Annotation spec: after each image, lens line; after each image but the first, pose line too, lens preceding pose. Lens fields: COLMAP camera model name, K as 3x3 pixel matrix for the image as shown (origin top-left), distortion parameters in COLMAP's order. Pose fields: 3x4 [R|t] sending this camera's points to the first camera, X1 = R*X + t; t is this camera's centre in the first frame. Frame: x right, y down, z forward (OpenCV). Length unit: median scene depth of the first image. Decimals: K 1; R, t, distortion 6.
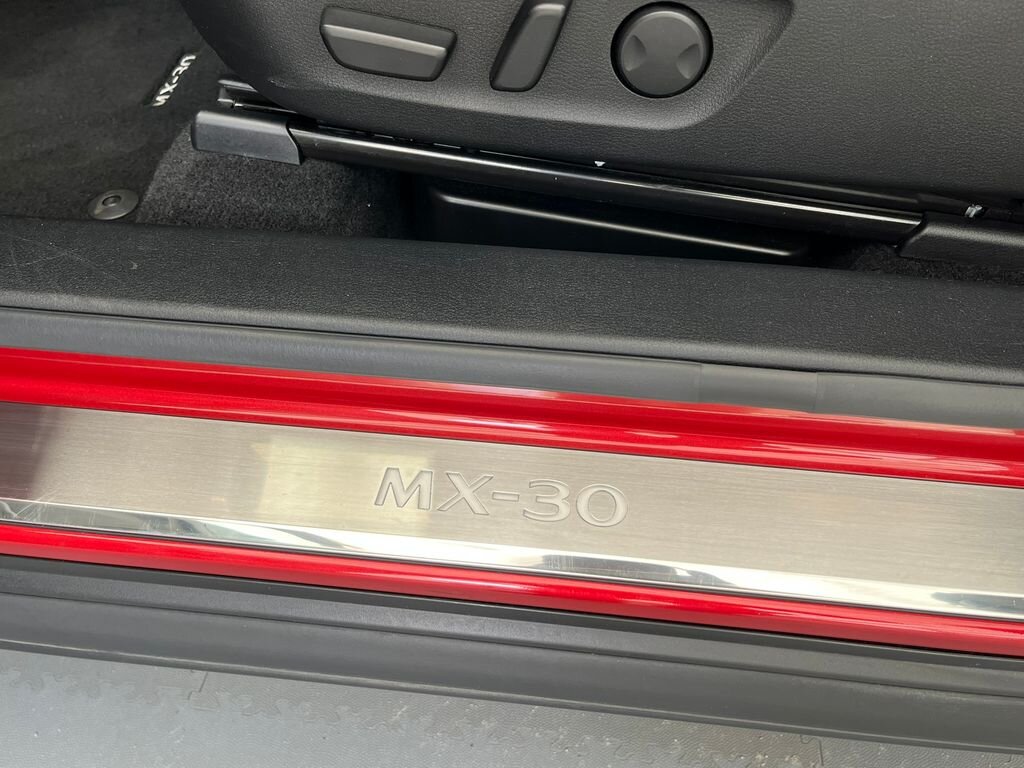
lens RADIAL K [[805.9, 0, 512.0], [0, 805.9, 384.0], [0, 0, 1]] dist [0.010068, 0.010860]
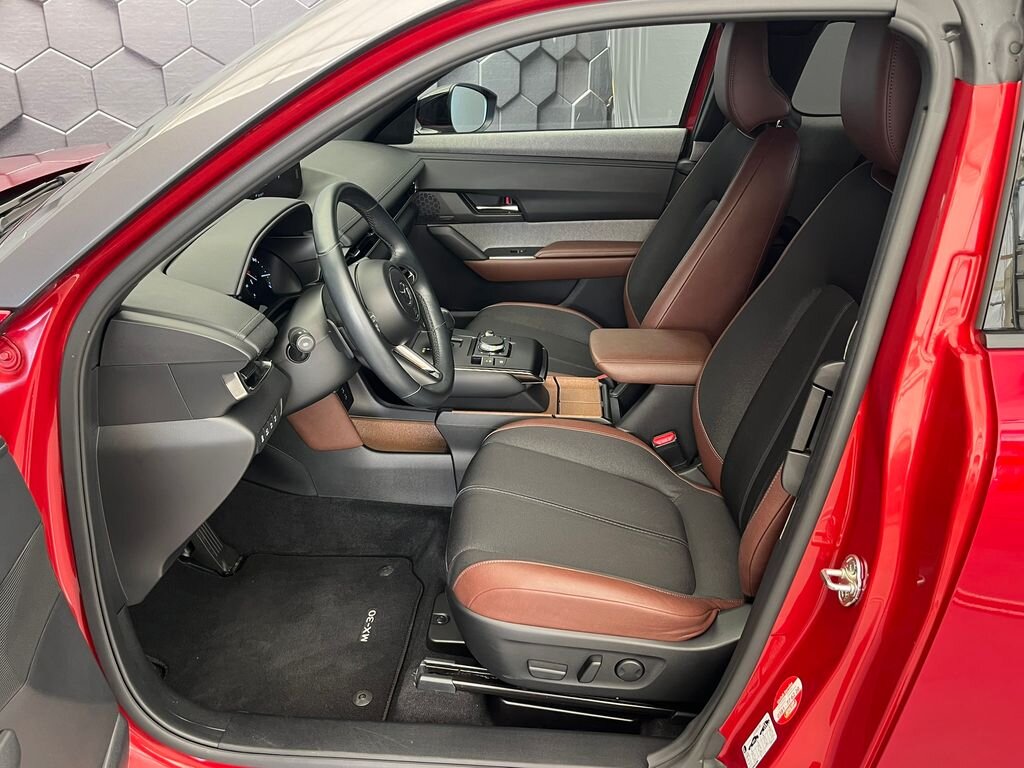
lens RADIAL K [[801.9, 0, 512.0], [0, 801.9, 384.0], [0, 0, 1]] dist [0.030545, -0.002884]
pose [[0.997350, 0.000220, 0.072752, -0.275216], [0.027882, 0.922483, -0.385028, -0.184480], [-0.067197, 0.386037, 0.920033, -2.064759]]
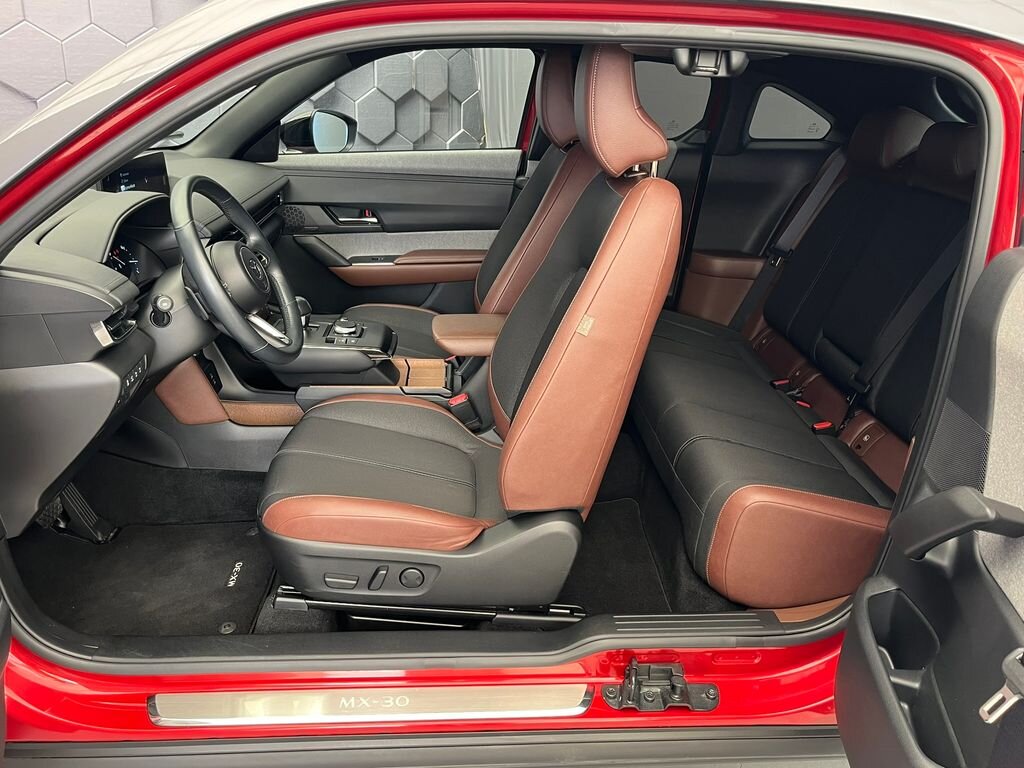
lens RADIAL K [[805.9, 0, 512.0], [0, 805.9, 384.0], [0, 0, 1]] dist [0.010068, 0.010860]
pose [[0.981165, -0.025862, 0.191435, -0.054208], [0.107057, 0.897687, -0.427429, 0.398490], [-0.160794, 0.439873, 0.883548, -2.483647]]
